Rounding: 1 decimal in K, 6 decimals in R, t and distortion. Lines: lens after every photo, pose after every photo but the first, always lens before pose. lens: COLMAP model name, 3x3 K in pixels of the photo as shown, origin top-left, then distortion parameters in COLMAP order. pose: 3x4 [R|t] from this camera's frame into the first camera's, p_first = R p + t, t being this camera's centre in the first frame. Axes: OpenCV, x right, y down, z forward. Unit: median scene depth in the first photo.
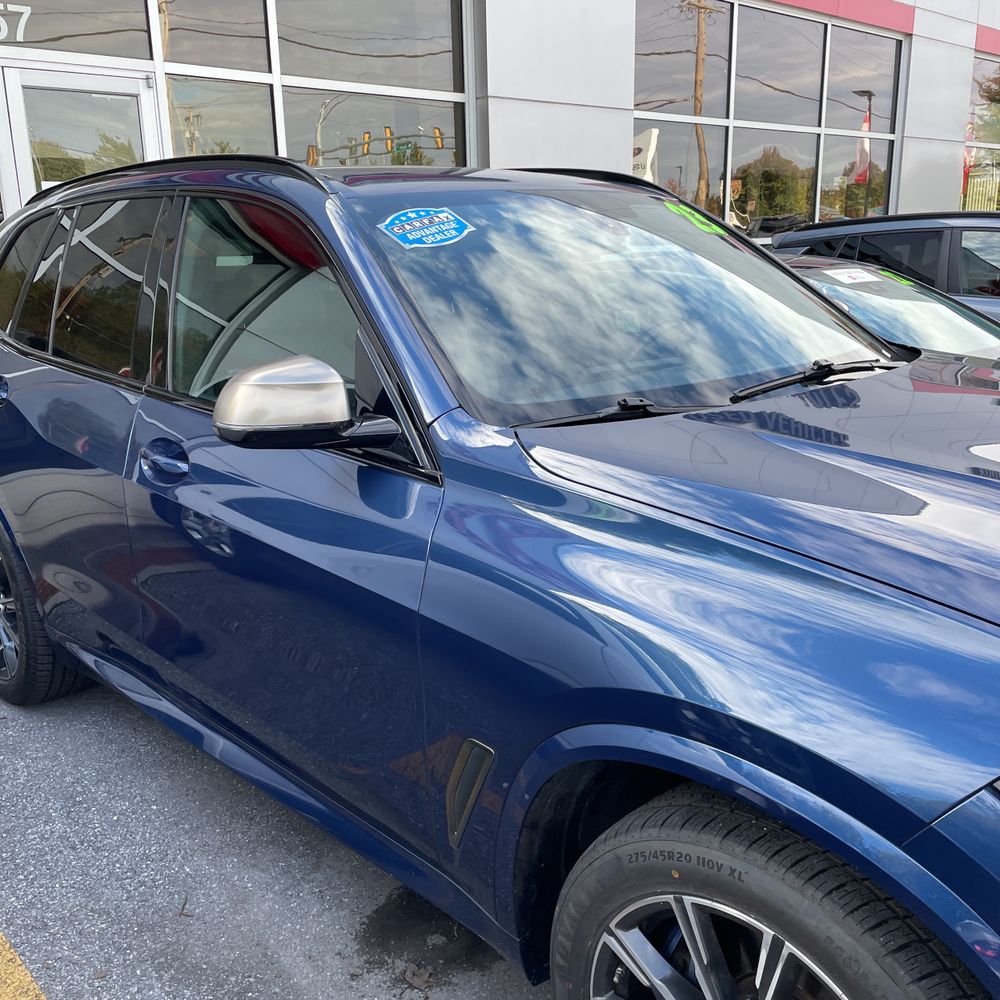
lens RADIAL K [[1015.9, 0, 501.7], [0, 1015.9, 502.6], [0, 0, 1]] dist [0.016675, 0.000000]
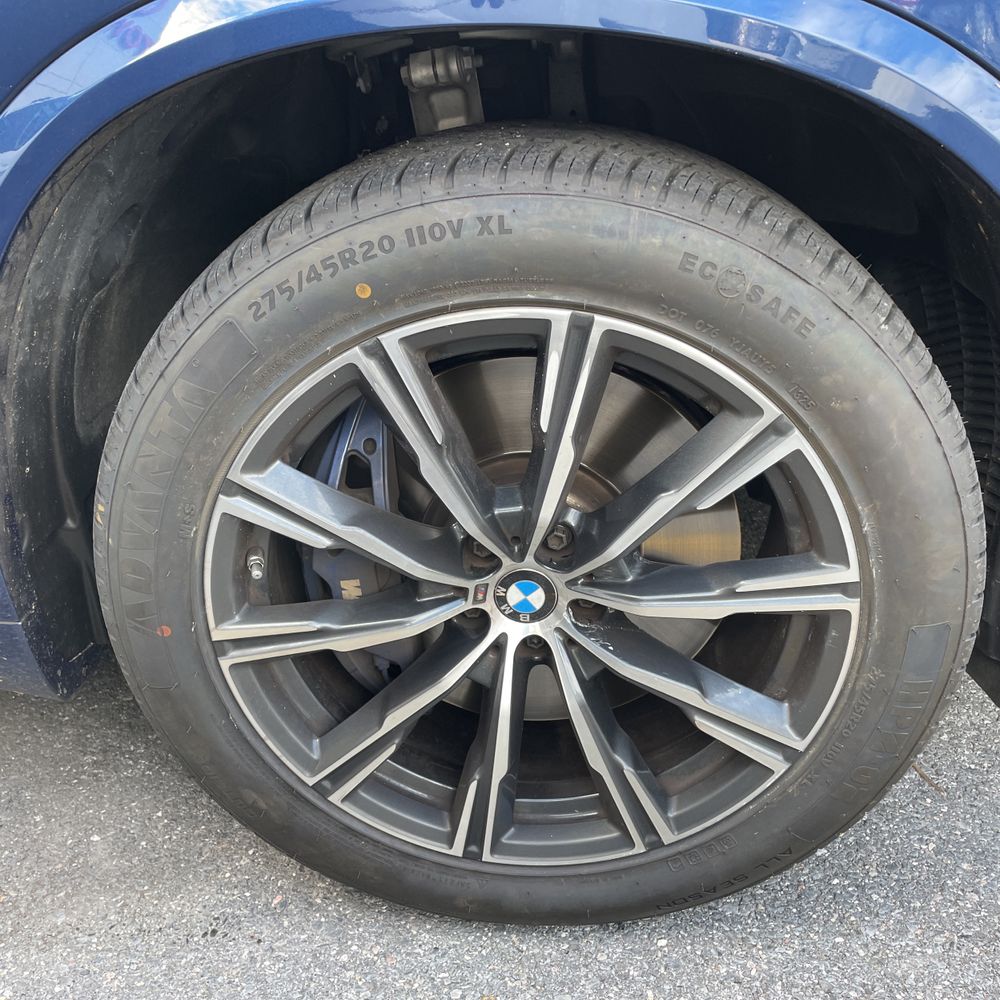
lens RADIAL K [[1015.9, 0, 501.7], [0, 1015.9, 506.6], [0, 0, 1]] dist [0.016675, 0.000000]
pose [[0.742083, -0.300573, 0.599140, -0.078103], [0.175443, 0.949763, 0.259171, 0.223004], [-0.646941, -0.087212, 0.757536, 0.353944]]
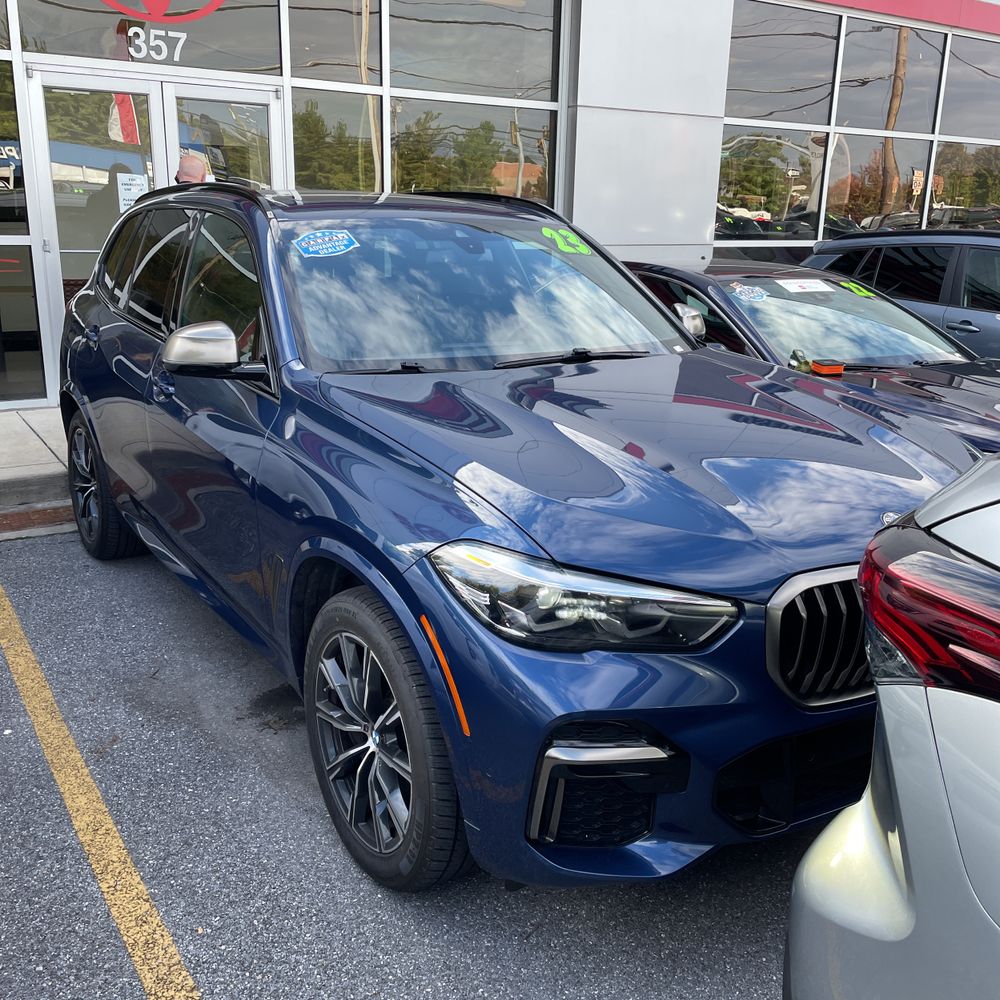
lens RADIAL K [[1015.9, 0, 500.7], [0, 1015.9, 499.6], [0, 0, 1]] dist [0.016675, 0.000000]
pose [[0.982110, 0.088721, -0.166098, 0.473640], [-0.085941, 0.996014, 0.023865, 0.054486], [0.167553, -0.009163, 0.985821, -0.468861]]
